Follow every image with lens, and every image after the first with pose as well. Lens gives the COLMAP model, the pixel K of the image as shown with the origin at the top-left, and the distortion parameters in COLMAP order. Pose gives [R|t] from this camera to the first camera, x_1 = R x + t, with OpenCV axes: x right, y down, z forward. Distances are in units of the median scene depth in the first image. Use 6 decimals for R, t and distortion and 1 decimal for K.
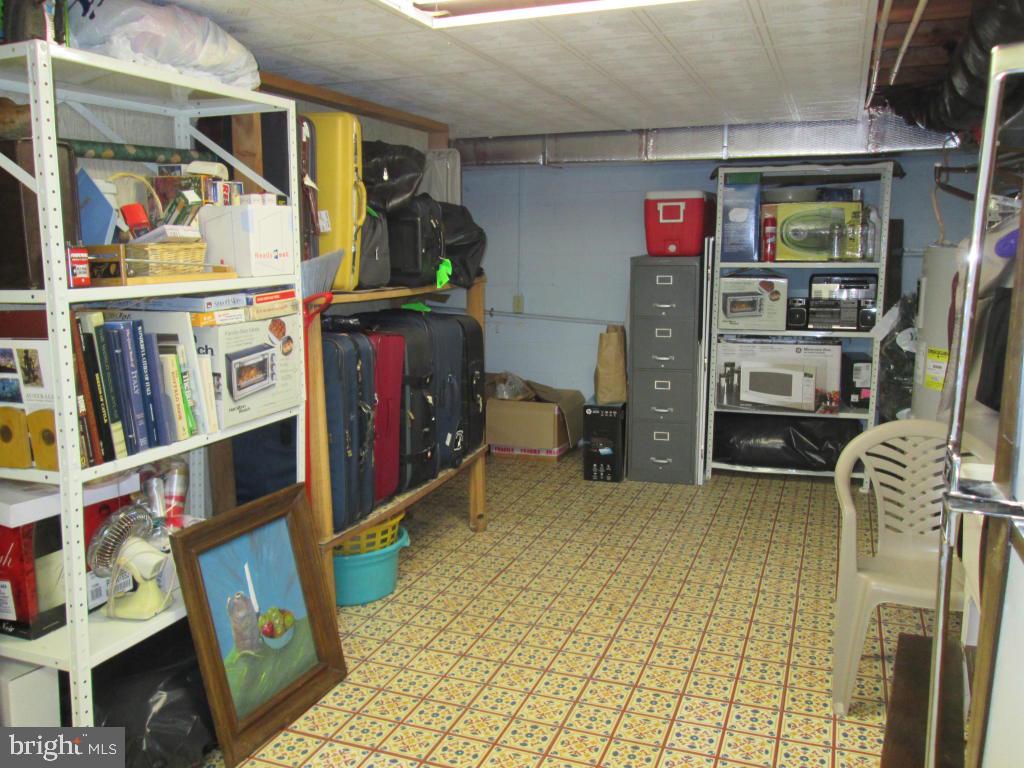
lens RADIAL K [[854.1, 0, 512.0], [0, 854.1, 384.0], [0, 0, 1]] dist [-0.042866, 0.019349]
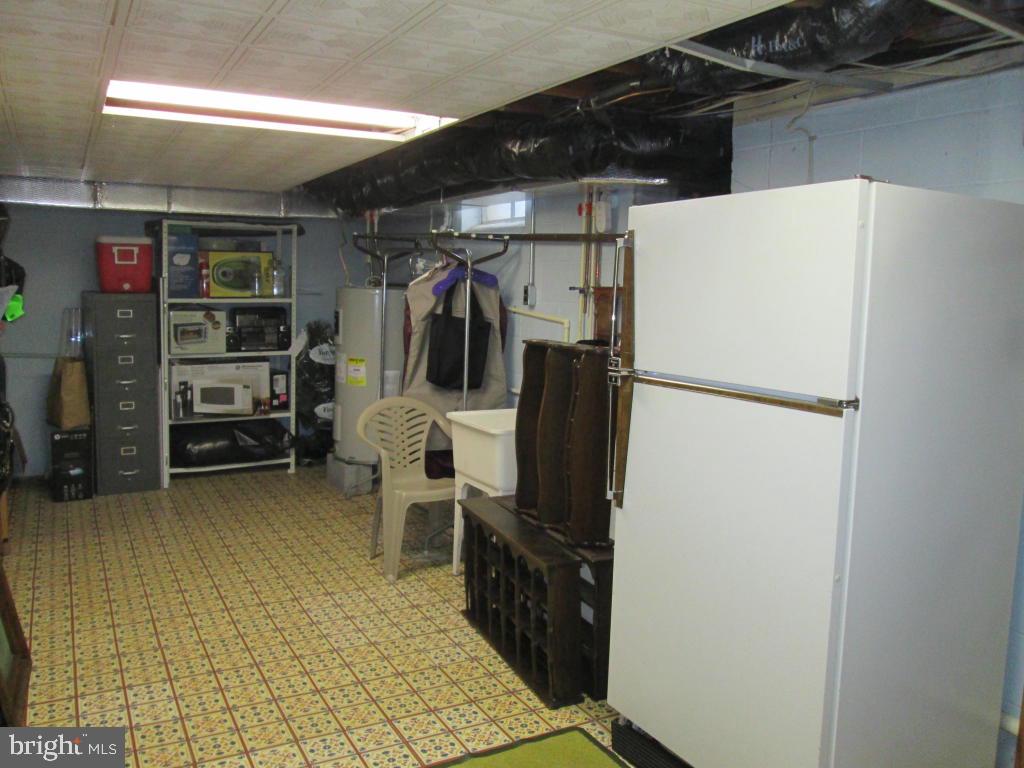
lens RADIAL K [[854.1, 0, 512.0], [0, 854.1, 384.0], [0, 0, 1]] dist [-0.042866, 0.019349]
pose [[0.658553, -0.068921, 0.749372, -0.340612], [0.099898, 0.994991, 0.003720, 0.020300], [-0.745874, 0.072411, 0.662139, -0.137810]]
